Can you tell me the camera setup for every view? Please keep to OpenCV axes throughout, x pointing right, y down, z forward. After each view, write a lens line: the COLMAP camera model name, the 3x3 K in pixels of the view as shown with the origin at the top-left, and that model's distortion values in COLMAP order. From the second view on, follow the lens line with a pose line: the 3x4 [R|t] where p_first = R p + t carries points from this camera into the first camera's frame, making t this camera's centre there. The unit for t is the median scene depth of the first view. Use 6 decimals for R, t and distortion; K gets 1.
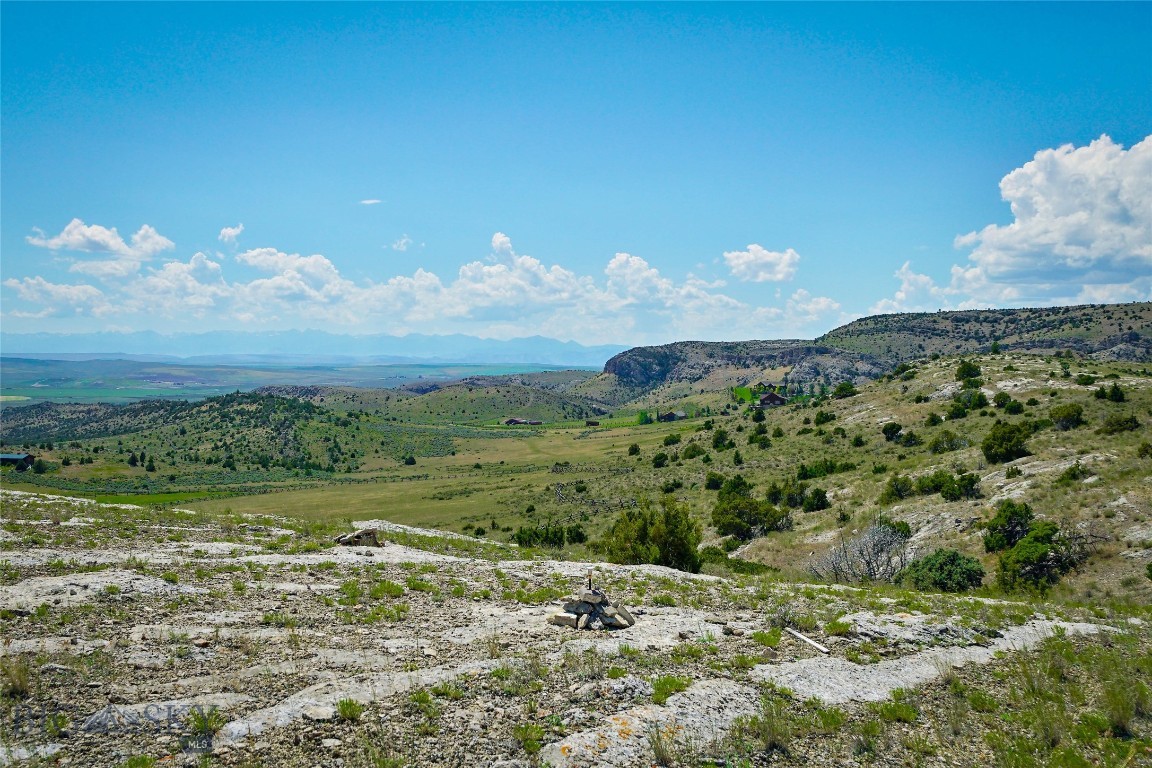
lens RADIAL K [[1152.6, 0, 576.0], [0, 1152.6, 384.0], [0, 0, 1]] dist [0.022266, 0.012582]
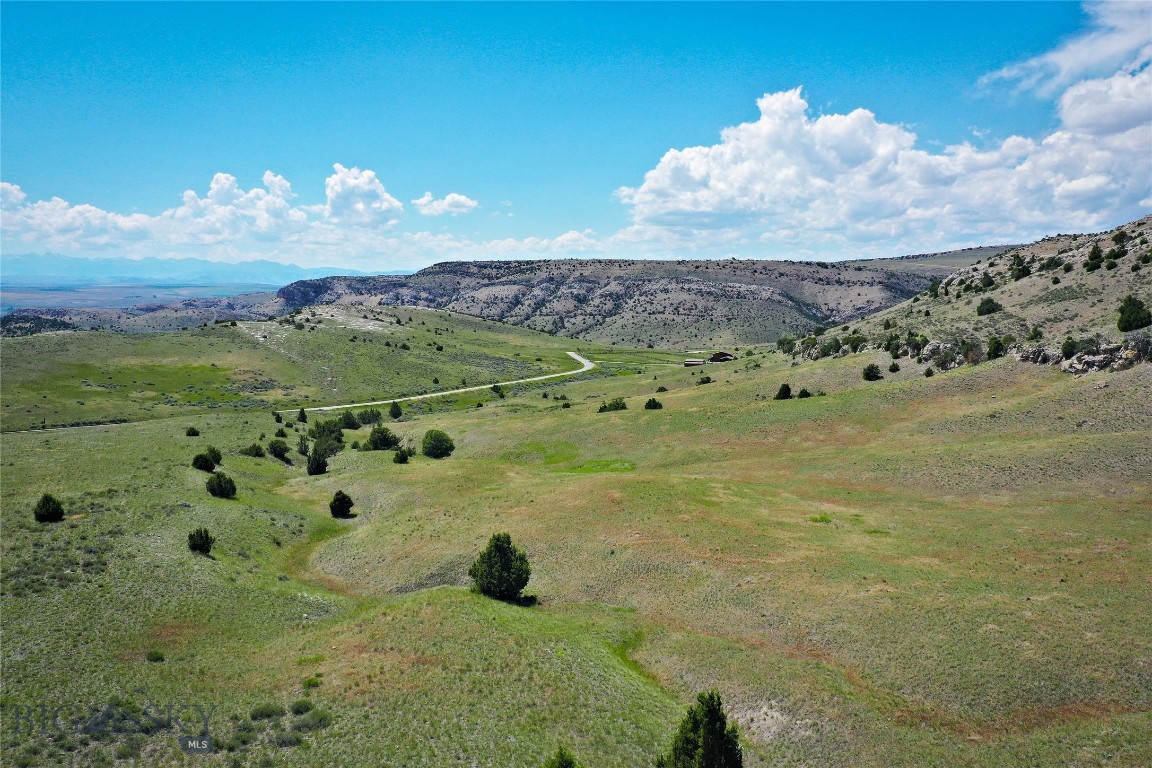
lens RADIAL K [[902.7, 0, 576.0], [0, 902.7, 384.0], [0, 0, 1]] dist [0.007466, -0.012304]
pose [[0.956046, -0.036902, 0.290886, 0.067217], [0.009334, 0.995376, 0.095598, -0.008816], [-0.293069, -0.088681, 0.951970, -0.342305]]
